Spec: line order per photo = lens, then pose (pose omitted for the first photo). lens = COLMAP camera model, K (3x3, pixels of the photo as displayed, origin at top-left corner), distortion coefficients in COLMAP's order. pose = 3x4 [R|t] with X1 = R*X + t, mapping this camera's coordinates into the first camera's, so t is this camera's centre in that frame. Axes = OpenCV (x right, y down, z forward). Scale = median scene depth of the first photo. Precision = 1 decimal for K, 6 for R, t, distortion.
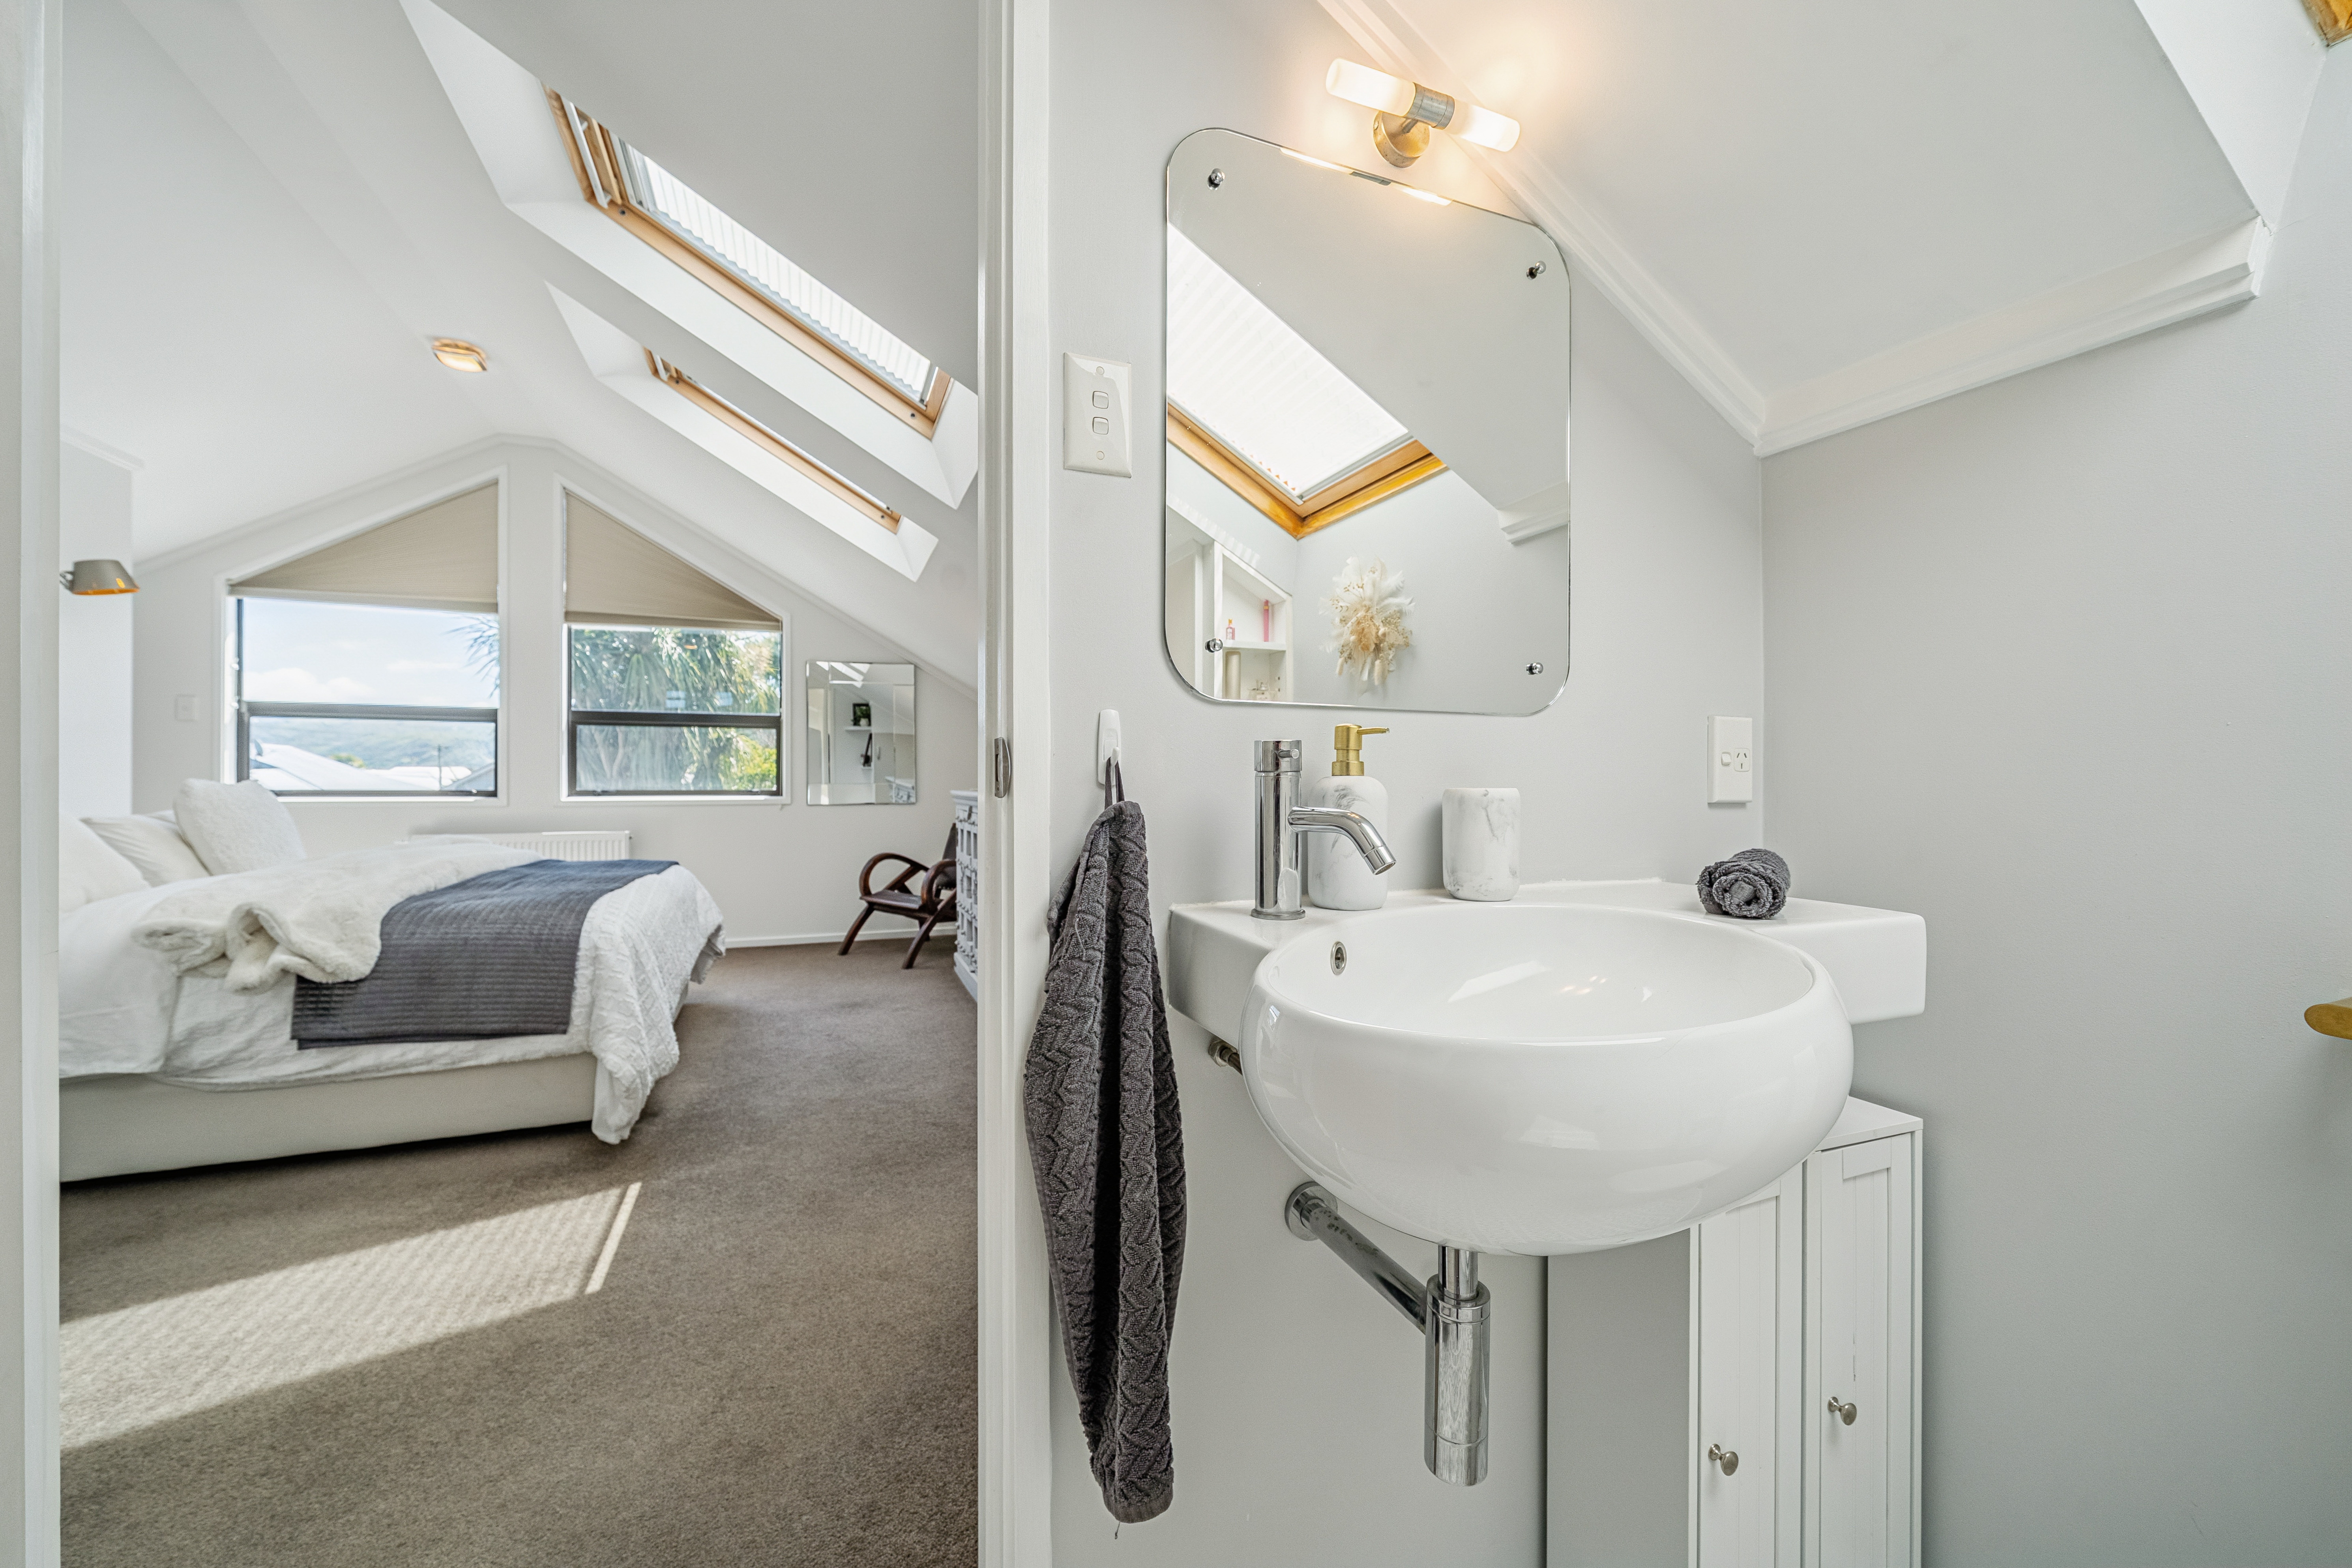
lens RADIAL K [[903.8, 0, 1184.7], [0, 903.8, 784.5], [0, 0, 1]] dist [-0.006584, -0.000854]
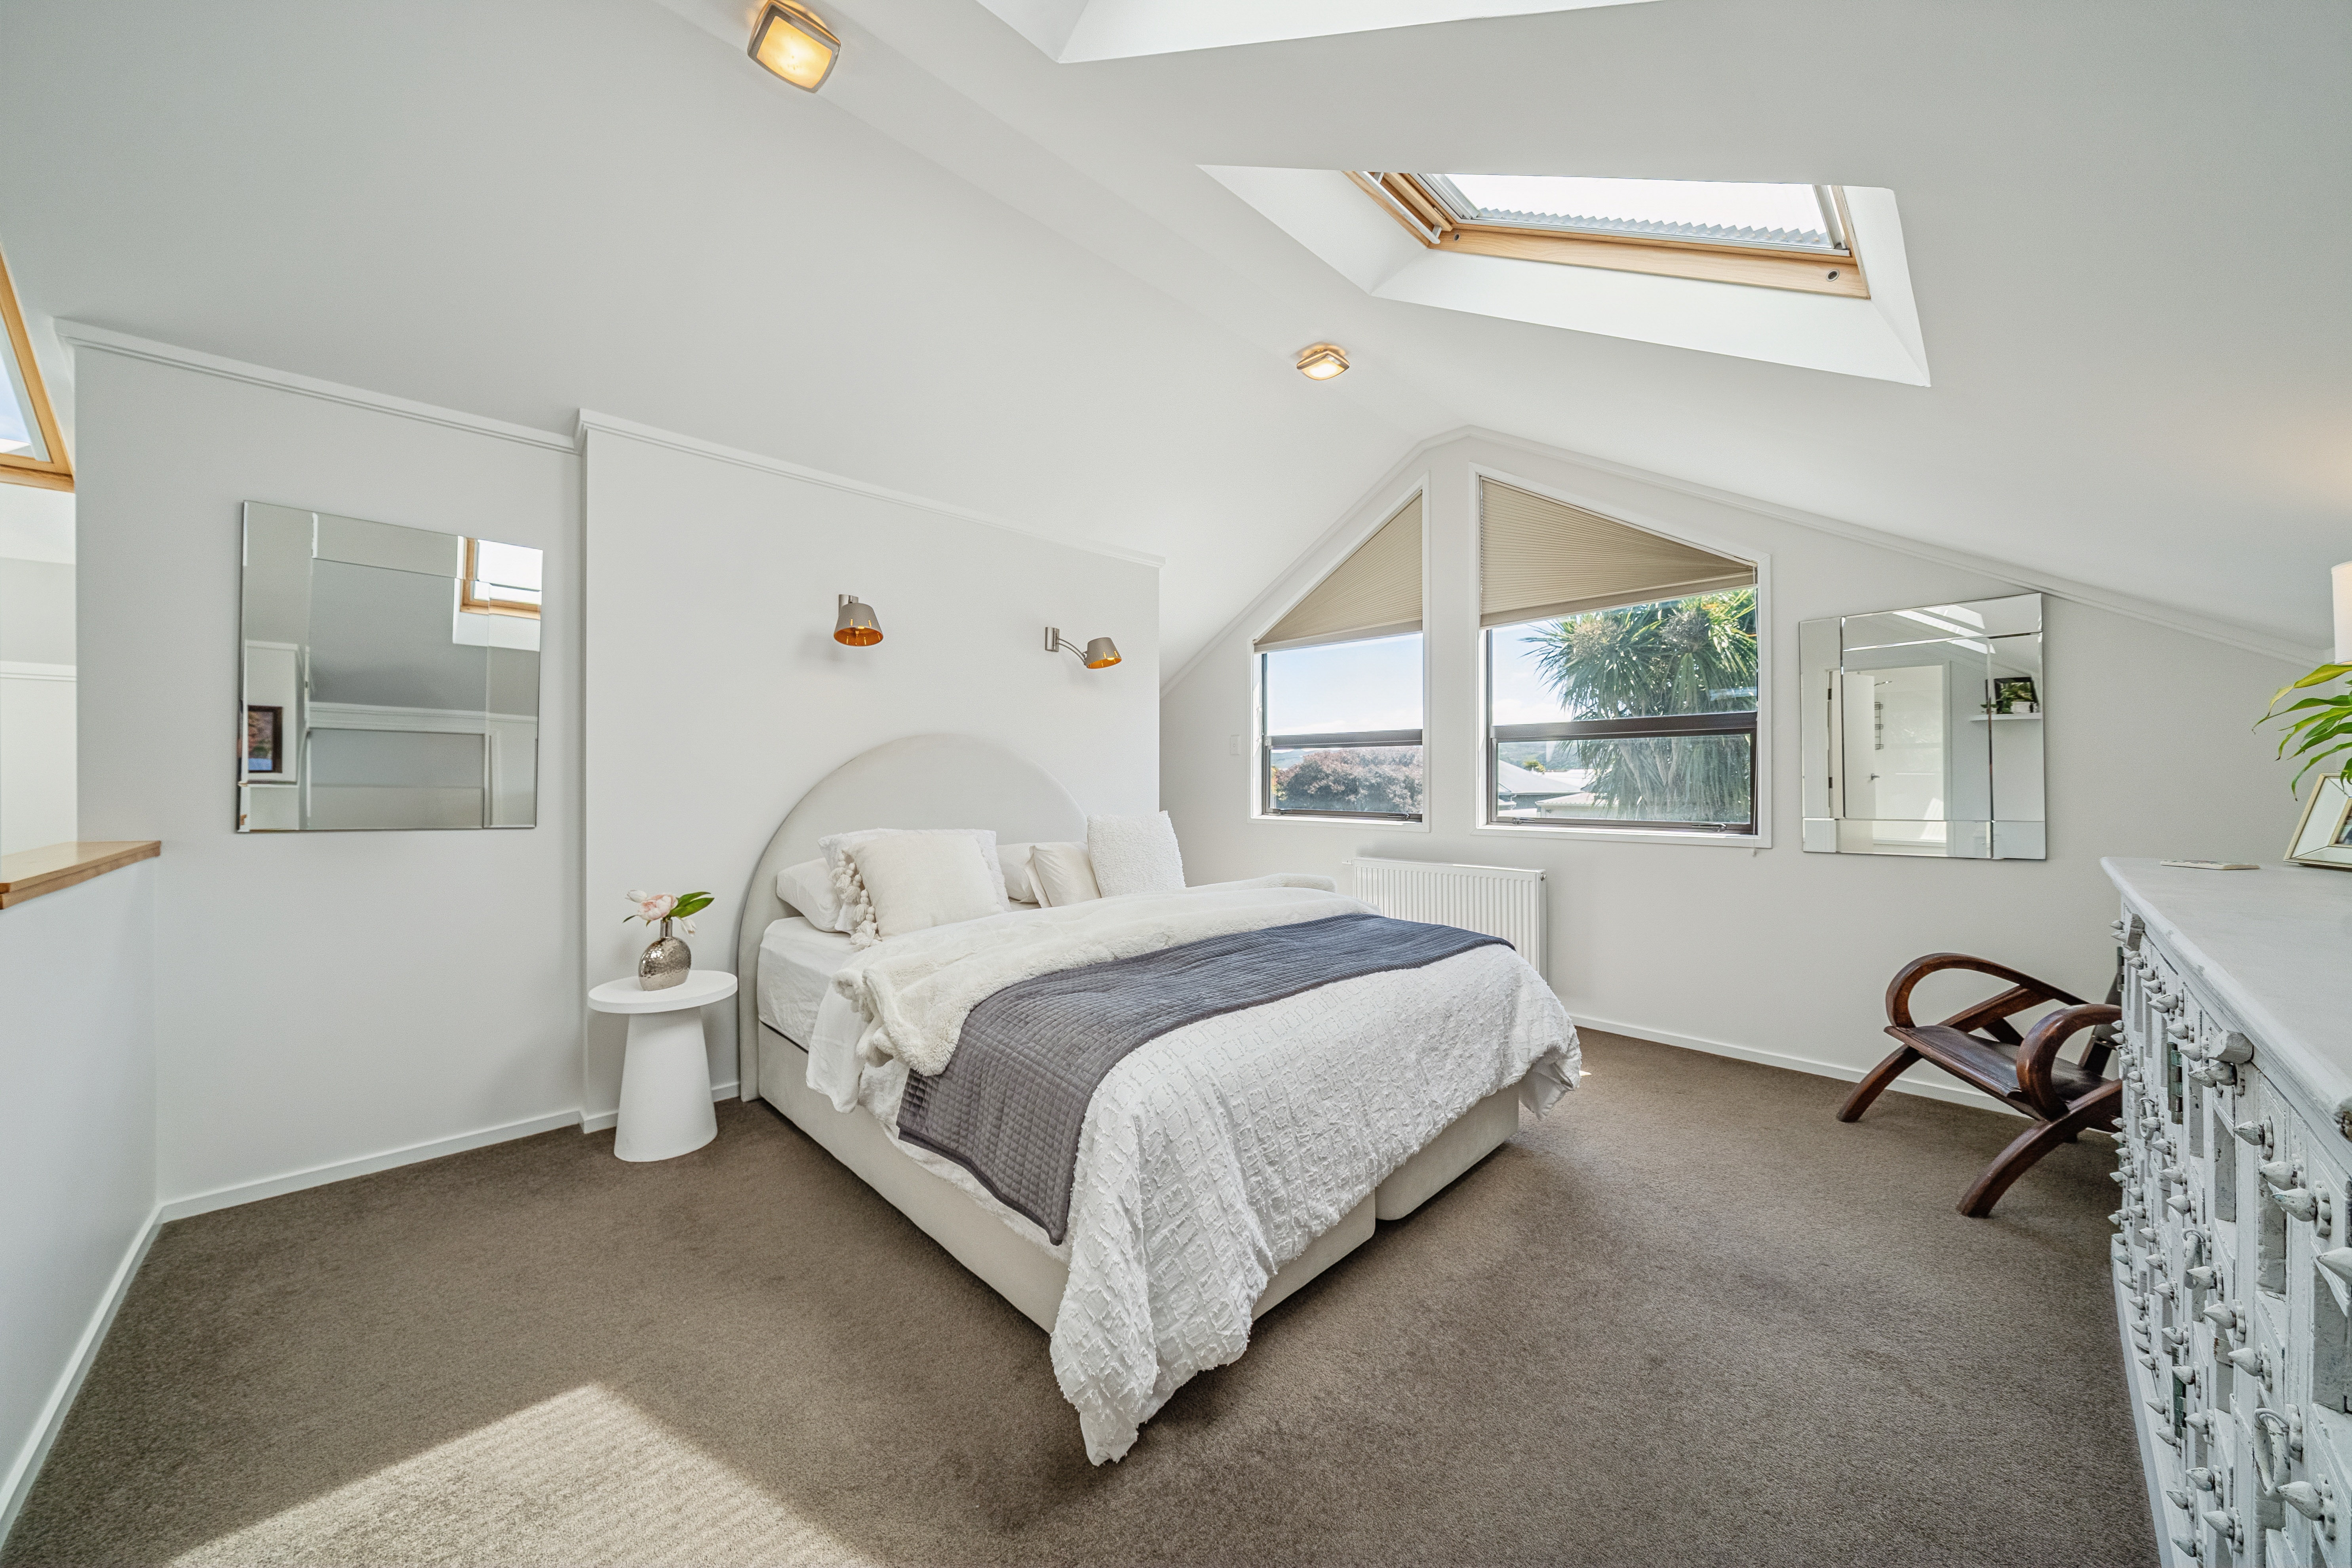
lens RADIAL K [[826.5, 0, 1140.0], [0, 826.5, 781.8], [0, 0, 1]] dist [-0.004718, -0.000061]
pose [[0.357873, -0.001983, -0.933768, -0.056243], [0.000332, 0.999998, -0.001997, -0.029951], [0.933770, 0.000405, 0.357873, 0.438257]]
